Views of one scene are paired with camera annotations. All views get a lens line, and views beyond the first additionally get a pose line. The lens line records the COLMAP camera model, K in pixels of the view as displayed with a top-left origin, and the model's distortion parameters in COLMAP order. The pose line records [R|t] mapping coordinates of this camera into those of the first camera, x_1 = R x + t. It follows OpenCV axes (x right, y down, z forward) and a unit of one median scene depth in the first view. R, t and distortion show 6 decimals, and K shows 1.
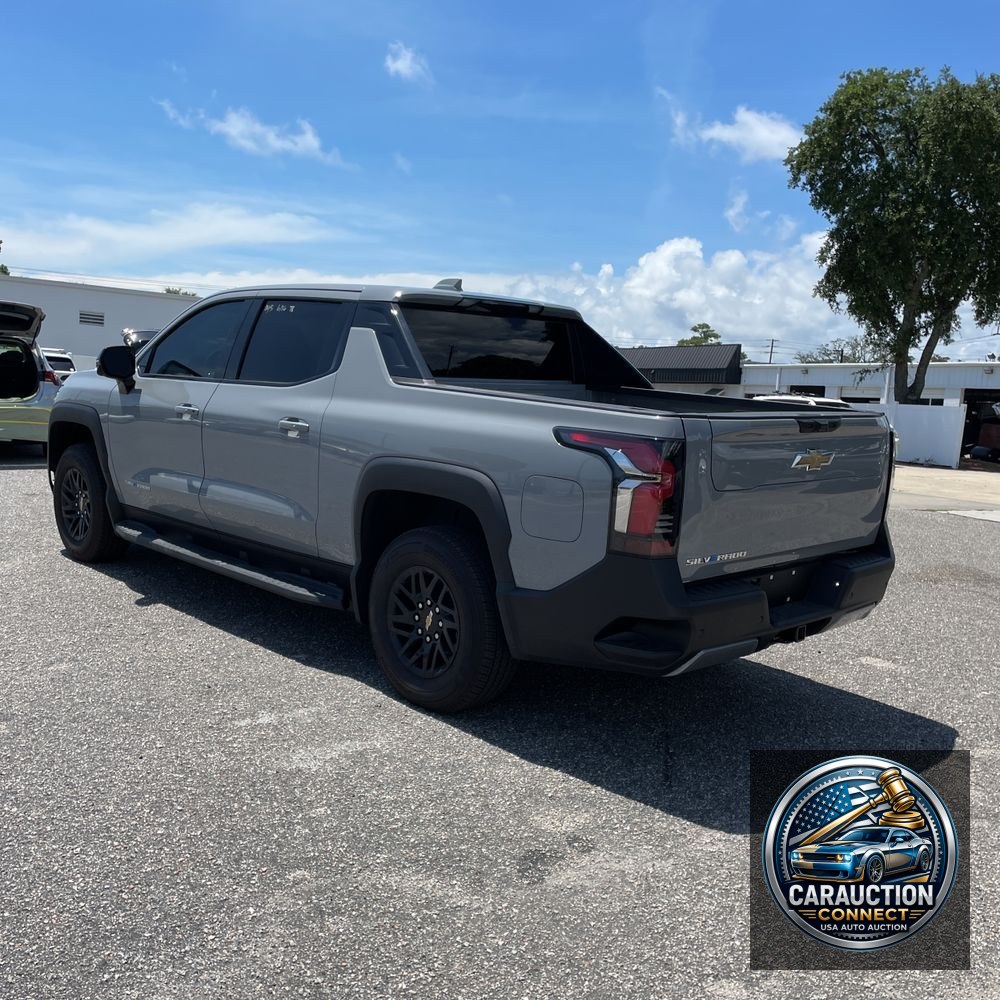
lens RADIAL K [[1006.6, 0, 495.4], [0, 1006.6, 497.3], [0, 0, 1]] dist [0.094923, -0.111424]
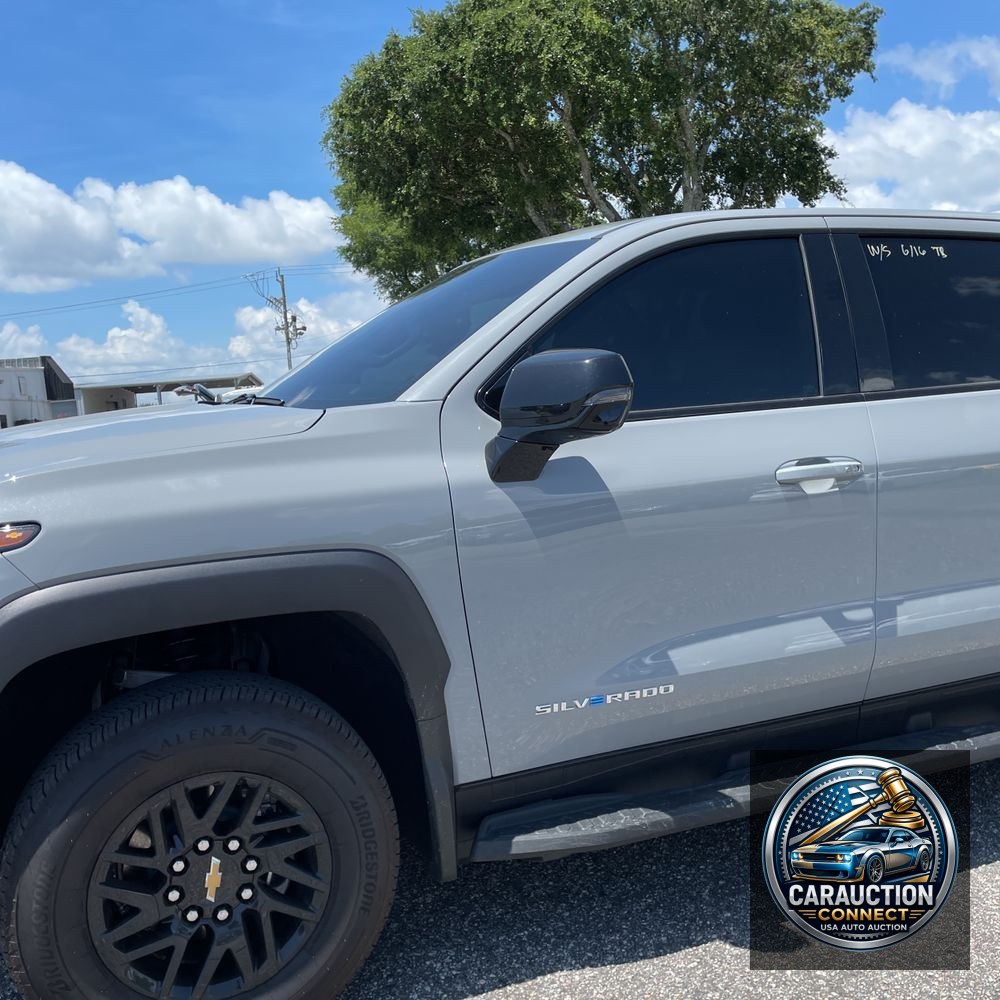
lens RADIAL K [[1006.6, 0, 495.4], [0, 1006.6, 497.3], [0, 0, 1]] dist [0.094923, -0.111424]
pose [[0.456432, -0.182929, 0.870751, -0.907049], [0.190921, 0.975978, 0.104958, -0.176288], [-0.869033, 0.118339, 0.480392, 1.056743]]
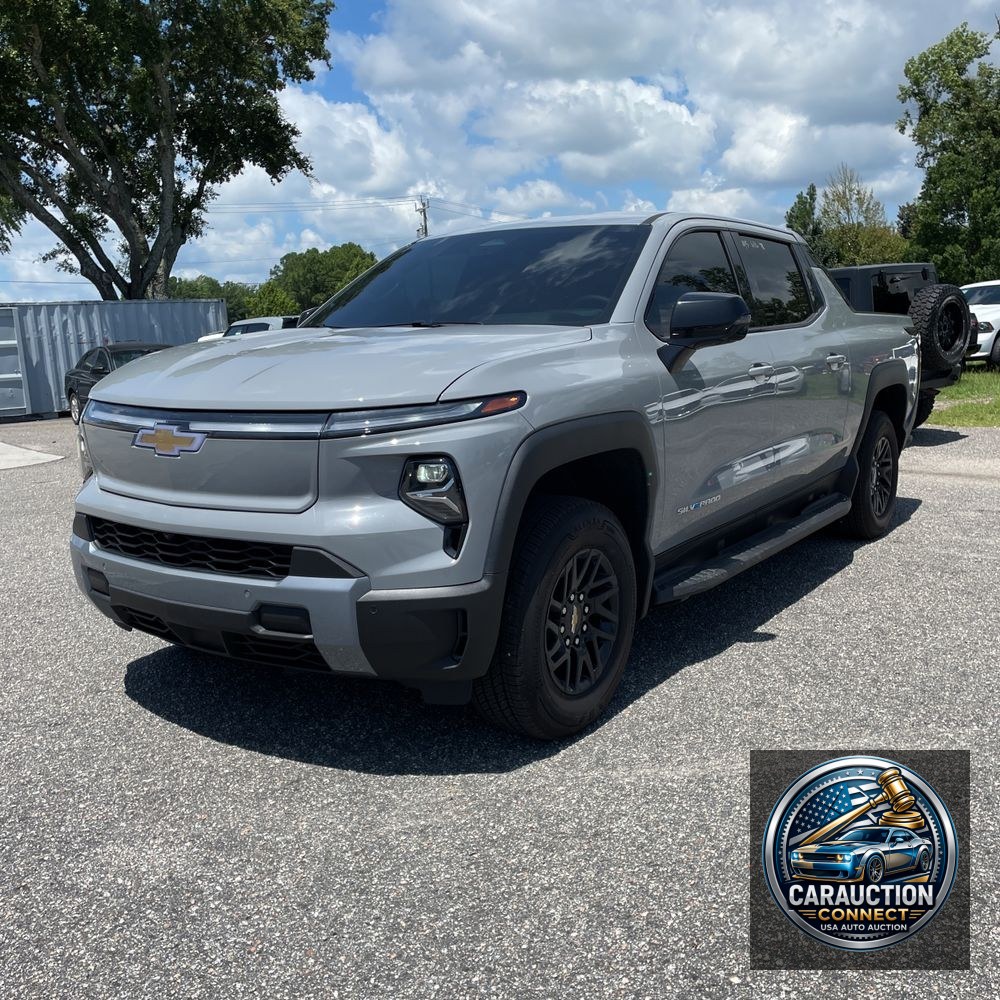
lens RADIAL K [[979.3, 0, 514.8], [0, 979.3, 501.6], [0, 0, 1]] dist [0.057756, -0.006935]
pose [[-0.087519, -0.234311, 0.968214, -1.243947], [0.156855, 0.956578, 0.245673, -0.243304], [-0.983736, 0.173370, -0.046966, 1.453914]]
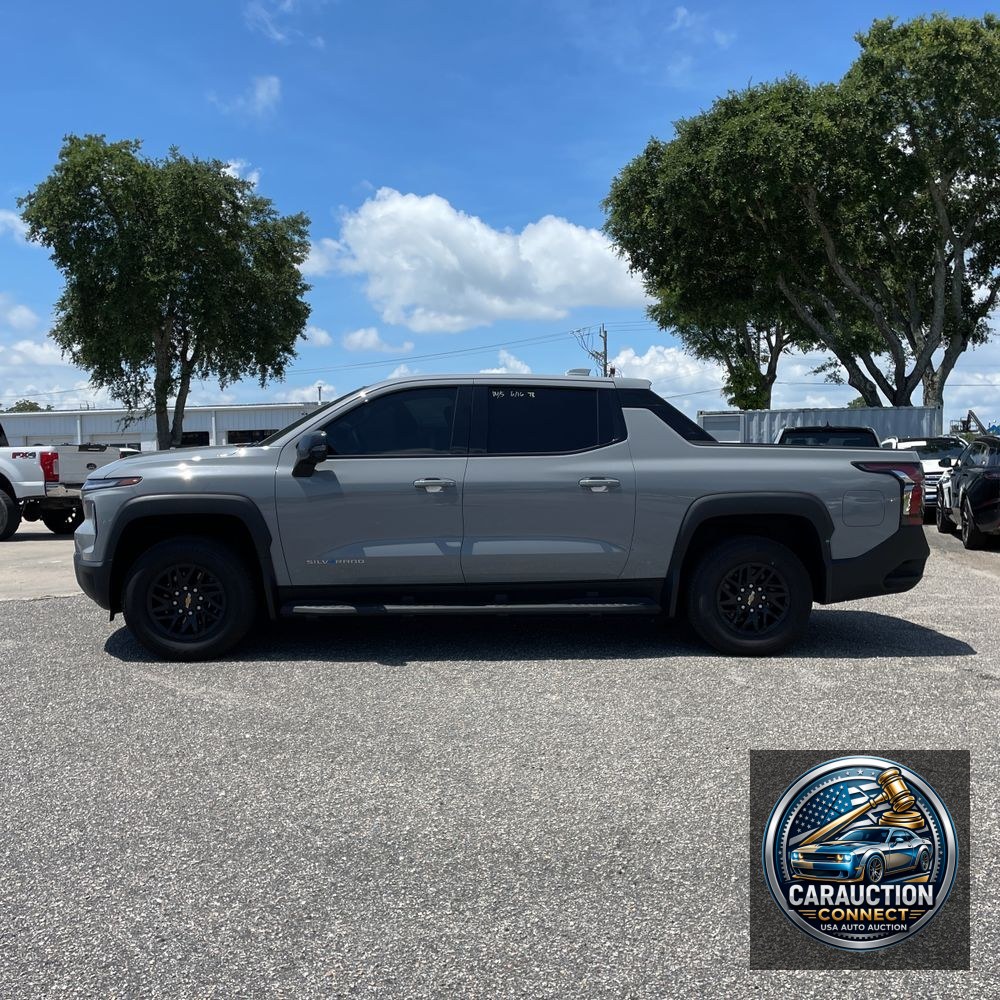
lens RADIAL K [[979.3, 0, 514.8], [0, 979.3, 501.6], [0, 0, 1]] dist [0.057756, -0.006935]
pose [[0.704137, -0.106287, 0.702064, -1.199937], [0.134233, 0.990831, 0.015375, -0.082180], [-0.697261, 0.083414, 0.711947, 0.165119]]
